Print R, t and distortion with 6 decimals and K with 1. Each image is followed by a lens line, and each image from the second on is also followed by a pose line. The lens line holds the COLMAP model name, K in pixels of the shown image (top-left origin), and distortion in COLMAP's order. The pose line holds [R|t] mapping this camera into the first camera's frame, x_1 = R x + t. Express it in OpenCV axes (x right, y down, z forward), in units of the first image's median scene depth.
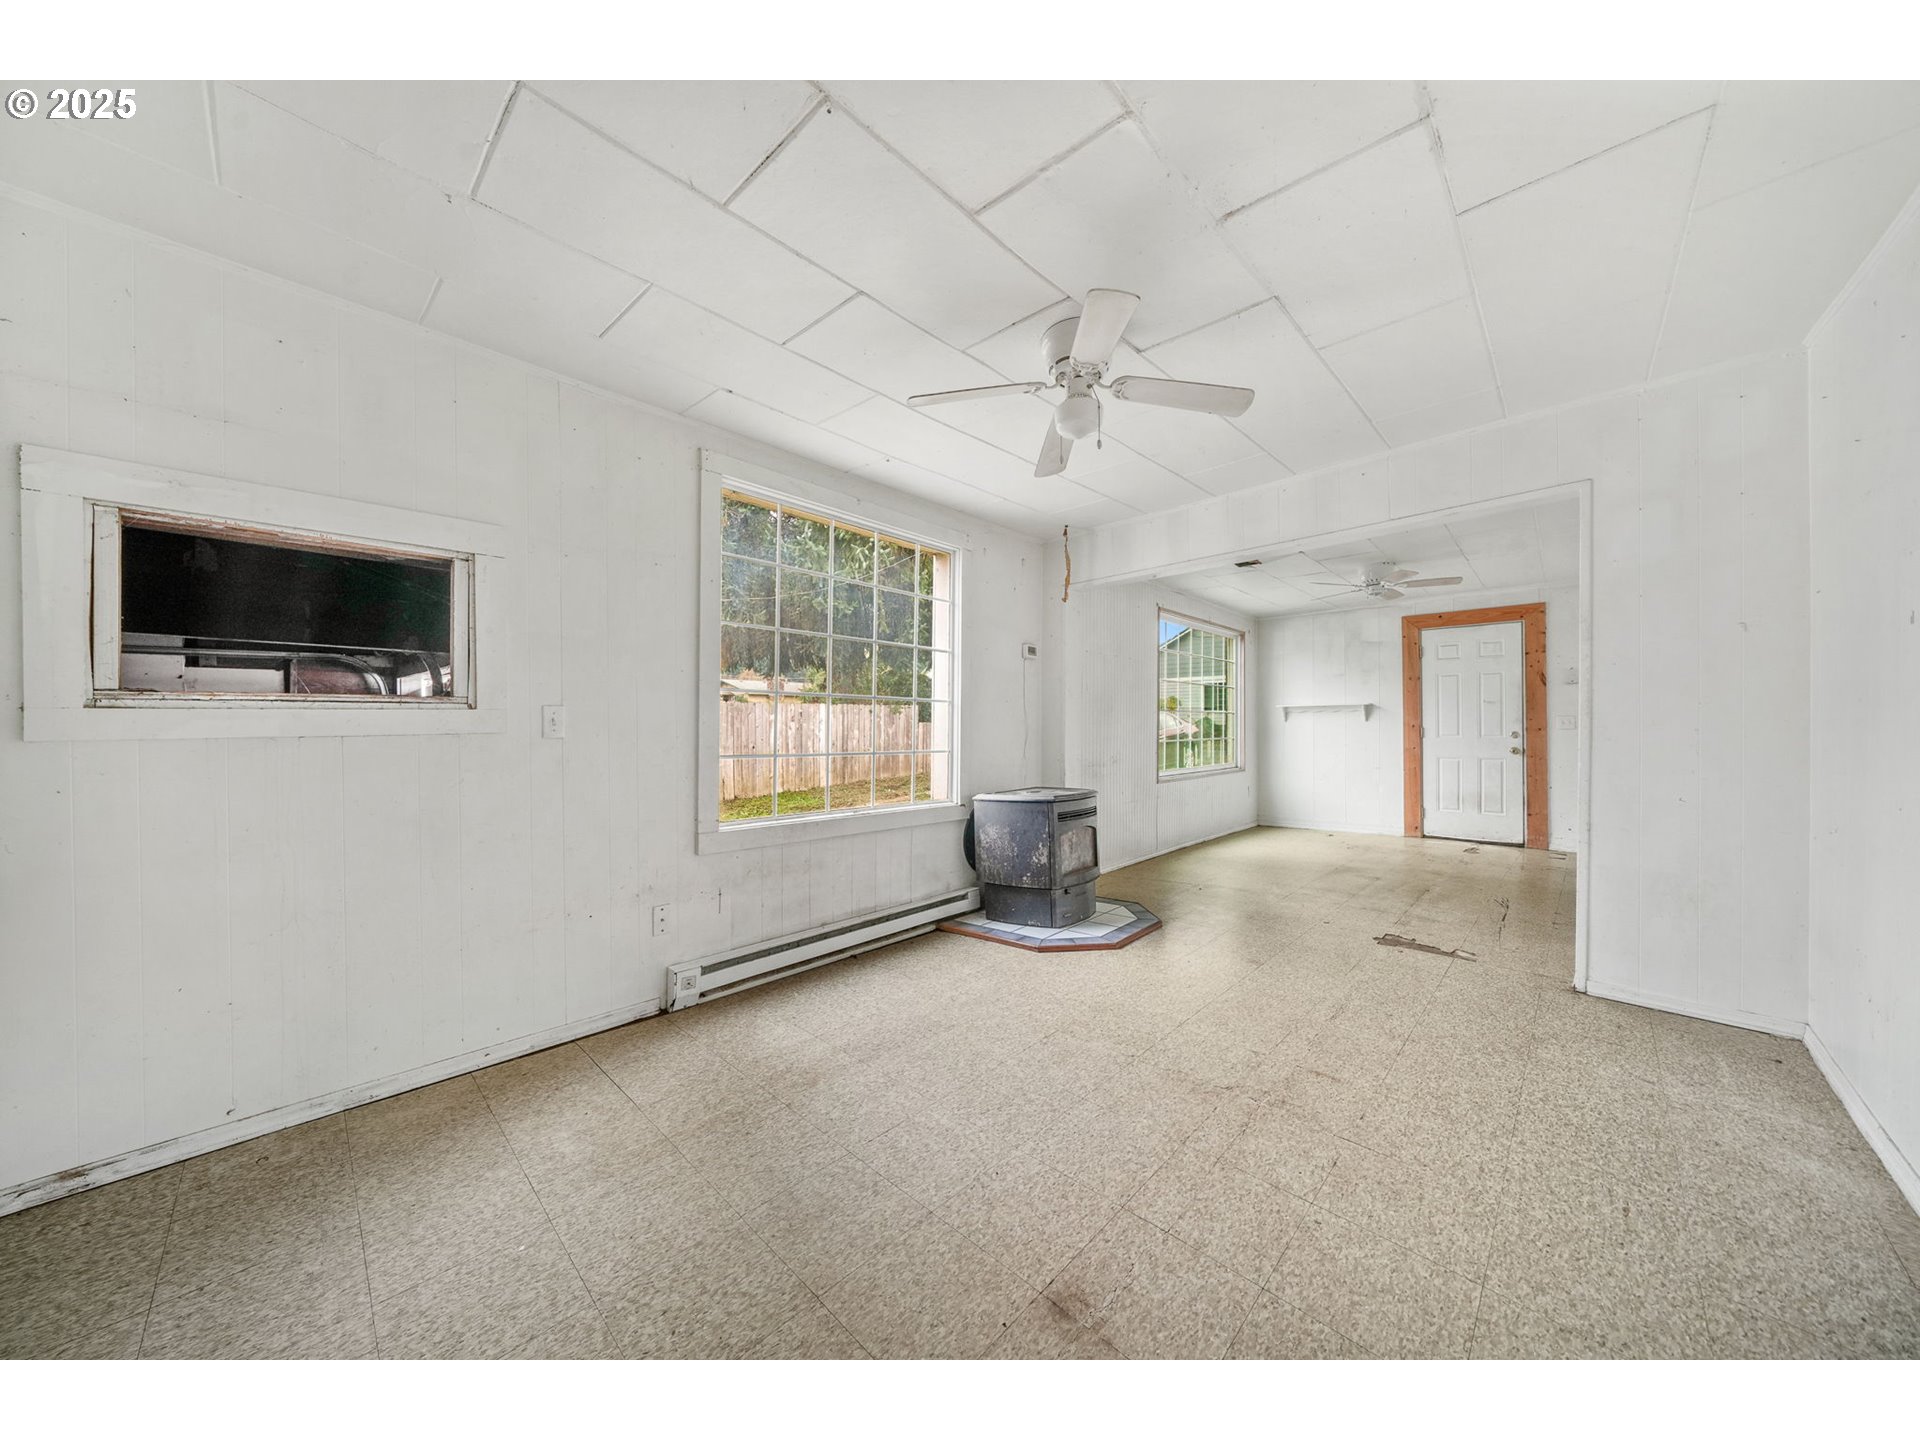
lens RADIAL K [[646.3, 0, 934.5], [0, 646.3, 718.3], [0, 0, 1]] dist [-0.002686, -0.000080]
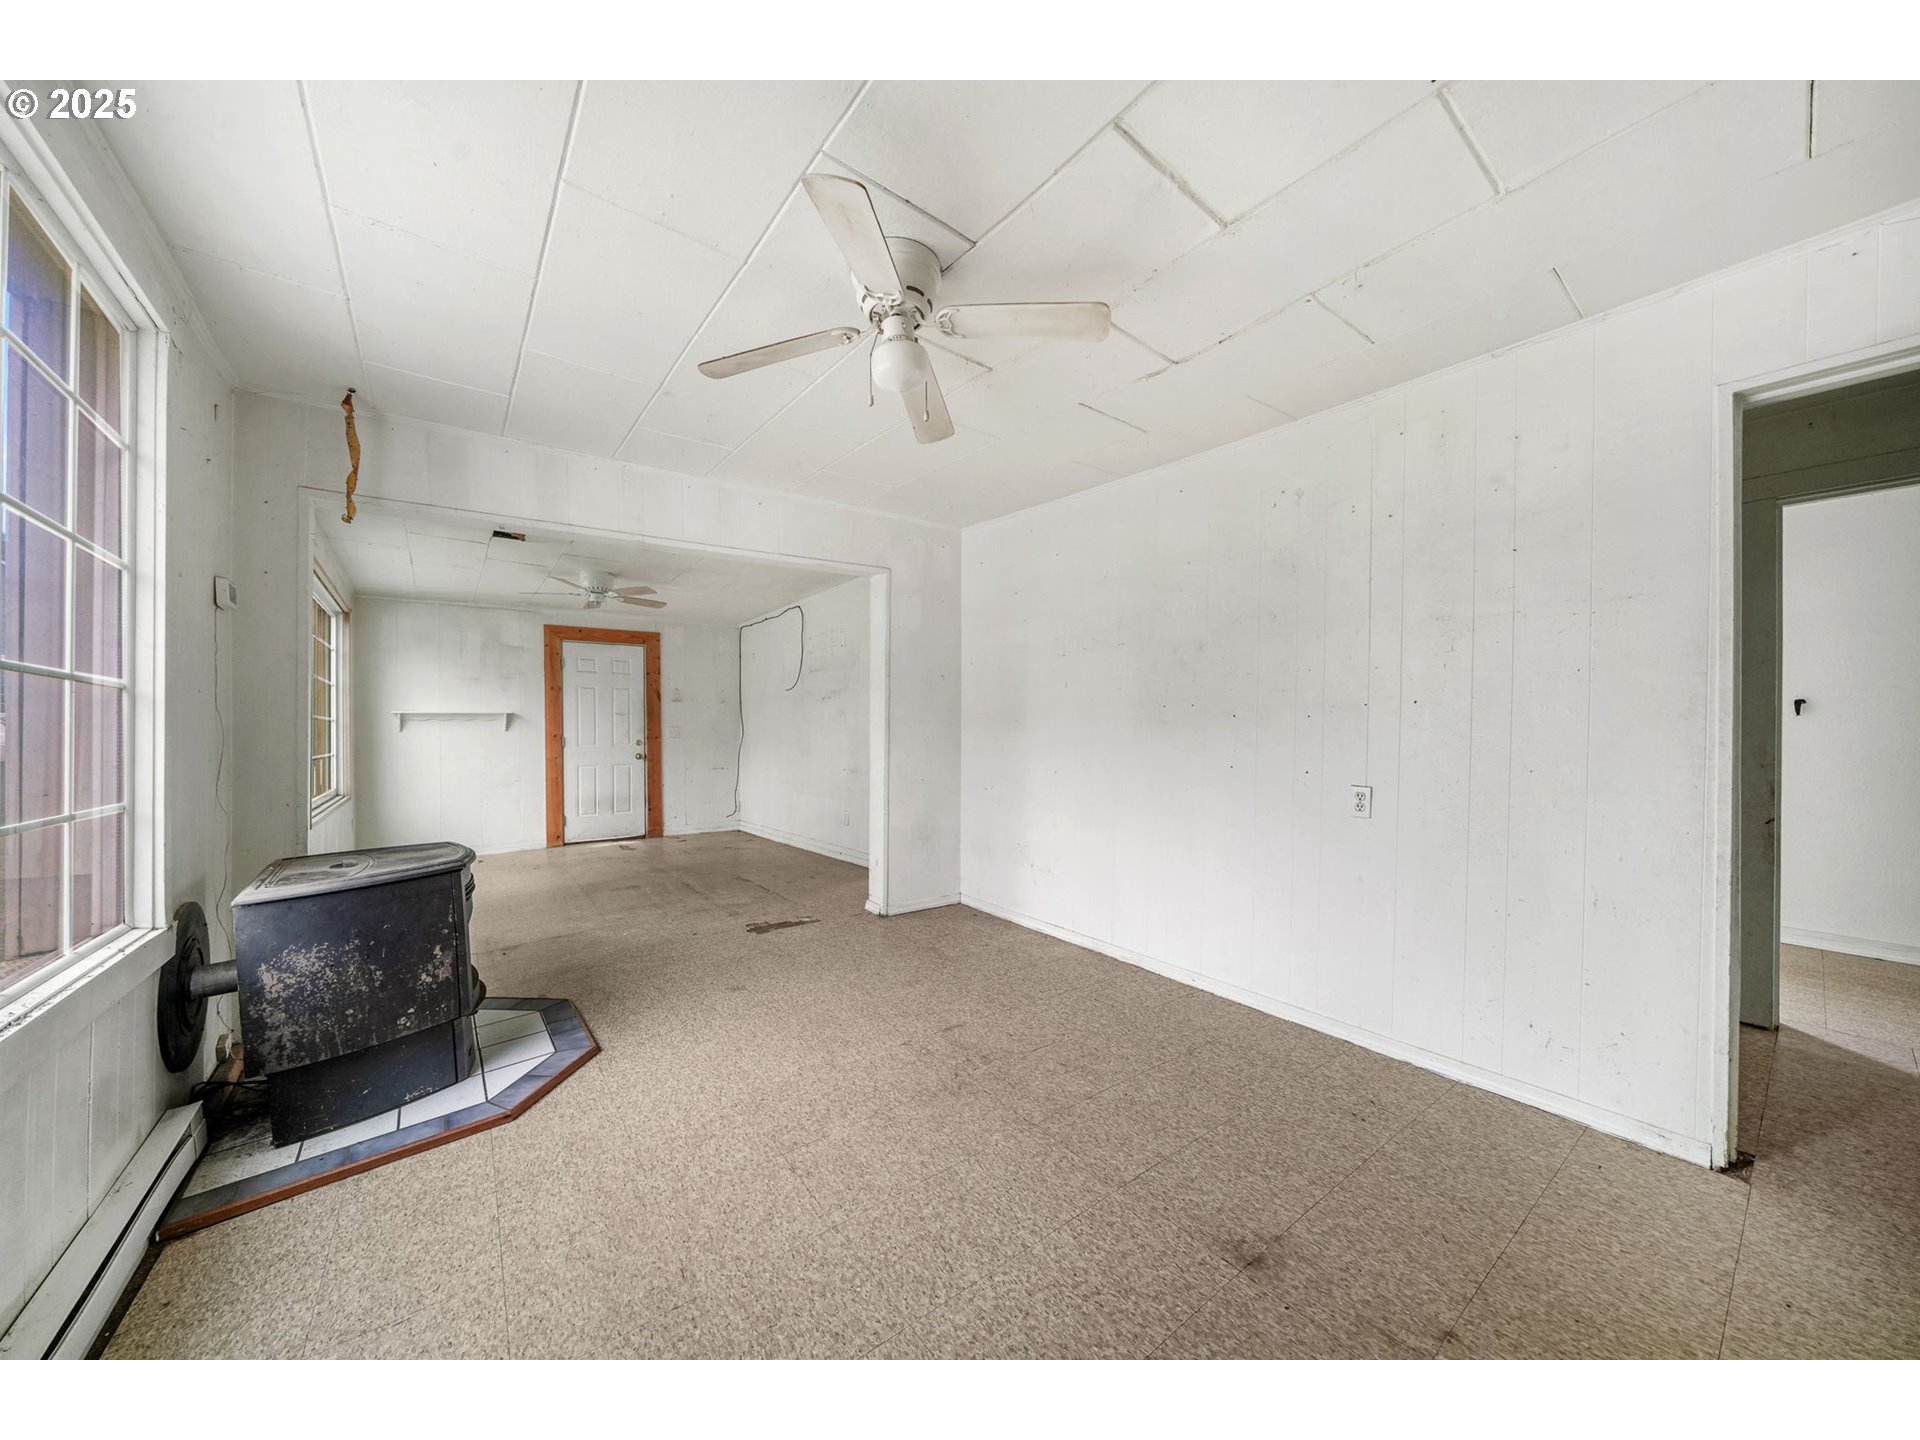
lens RADIAL K [[667.7, 0, 945.8], [0, 667.7, 728.7], [0, 0, 1]] dist [-0.006262, 0.000047]
pose [[0.150336, 0.001161, 0.988634, -0.334670], [-0.002839, 0.999996, -0.000743, -0.000333], [-0.988631, -0.002695, 0.150339, 0.445291]]
